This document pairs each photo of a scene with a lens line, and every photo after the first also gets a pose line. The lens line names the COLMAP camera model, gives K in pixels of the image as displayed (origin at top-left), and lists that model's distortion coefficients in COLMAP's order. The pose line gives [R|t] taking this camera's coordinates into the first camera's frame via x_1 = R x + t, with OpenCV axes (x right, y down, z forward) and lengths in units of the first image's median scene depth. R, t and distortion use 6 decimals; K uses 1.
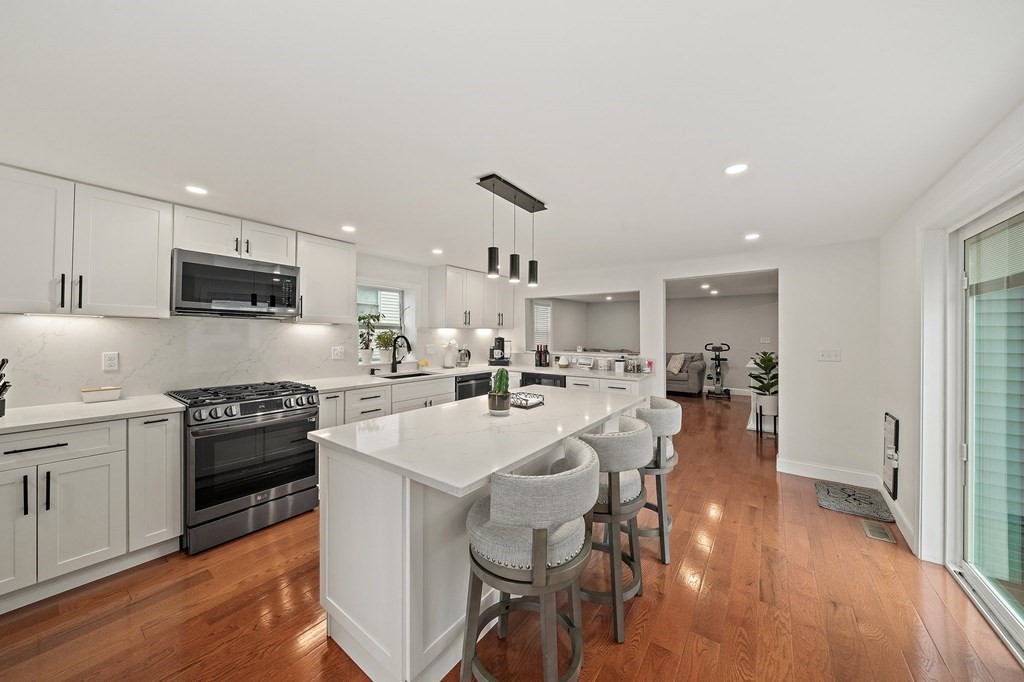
lens RADIAL K [[349.9, 0, 513.6], [0, 349.9, 335.9], [0, 0, 1]] dist [-0.000588, -0.000121]
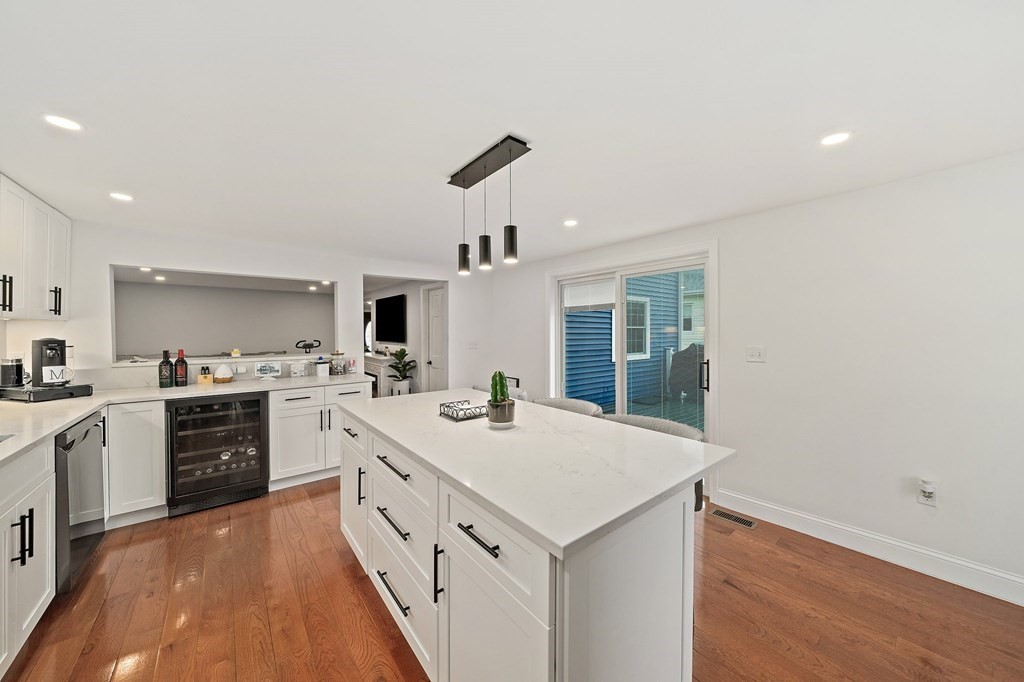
lens RADIAL K [[349.9, 0, 513.6], [0, 349.9, 335.9], [0, 0, 1]] dist [-0.000588, -0.000121]
pose [[0.262075, -0.016818, 0.964901, -0.367529], [0.008427, 0.999850, 0.015138, -0.001615], [-0.965011, 0.004164, 0.262178, 0.325095]]
